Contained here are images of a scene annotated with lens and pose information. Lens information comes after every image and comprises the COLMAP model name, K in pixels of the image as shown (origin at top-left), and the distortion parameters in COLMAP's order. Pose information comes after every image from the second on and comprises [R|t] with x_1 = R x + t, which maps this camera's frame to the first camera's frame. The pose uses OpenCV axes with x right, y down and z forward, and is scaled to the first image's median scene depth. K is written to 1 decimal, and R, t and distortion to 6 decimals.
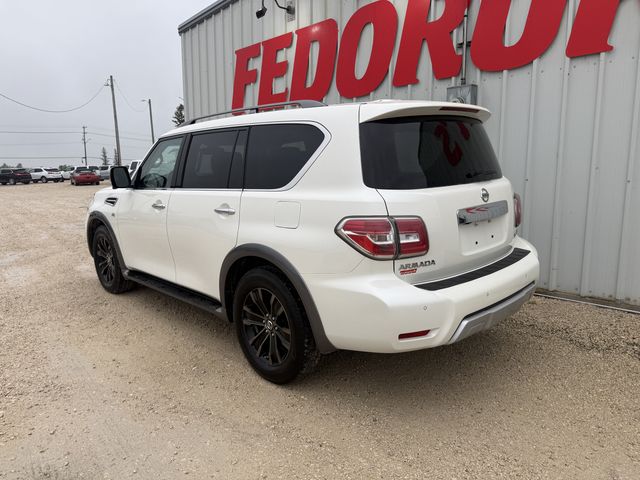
lens RADIAL K [[440.0, 0, 320.0], [0, 440.0, 240.0], [0, 0, 1]] dist [0.060342, -0.075927]
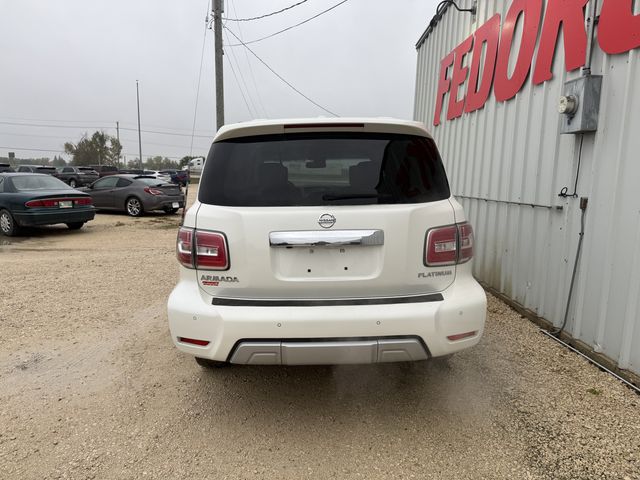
lens RADIAL K [[440.0, 0, 320.0], [0, 440.0, 240.0], [0, 0, 1]] dist [0.060342, -0.075927]
pose [[0.742202, 0.122318, -0.658919, 1.055145], [-0.133037, 0.990527, 0.034025, -0.099560], [0.656839, 0.062407, 0.751444, 0.362241]]
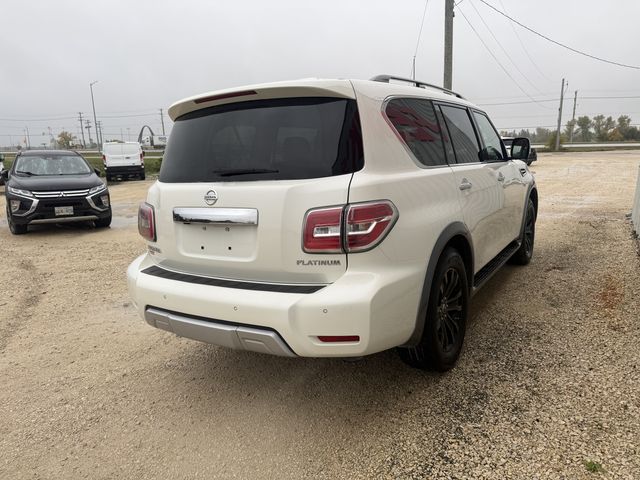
lens RADIAL K [[440.0, 0, 320.0], [0, 440.0, 240.0], [0, 0, 1]] dist [0.060342, -0.075927]
pose [[0.252832, 0.195964, -0.947457, 1.403862], [-0.122922, 0.977844, 0.169447, -0.213775], [0.959670, 0.073621, 0.271318, 1.082048]]
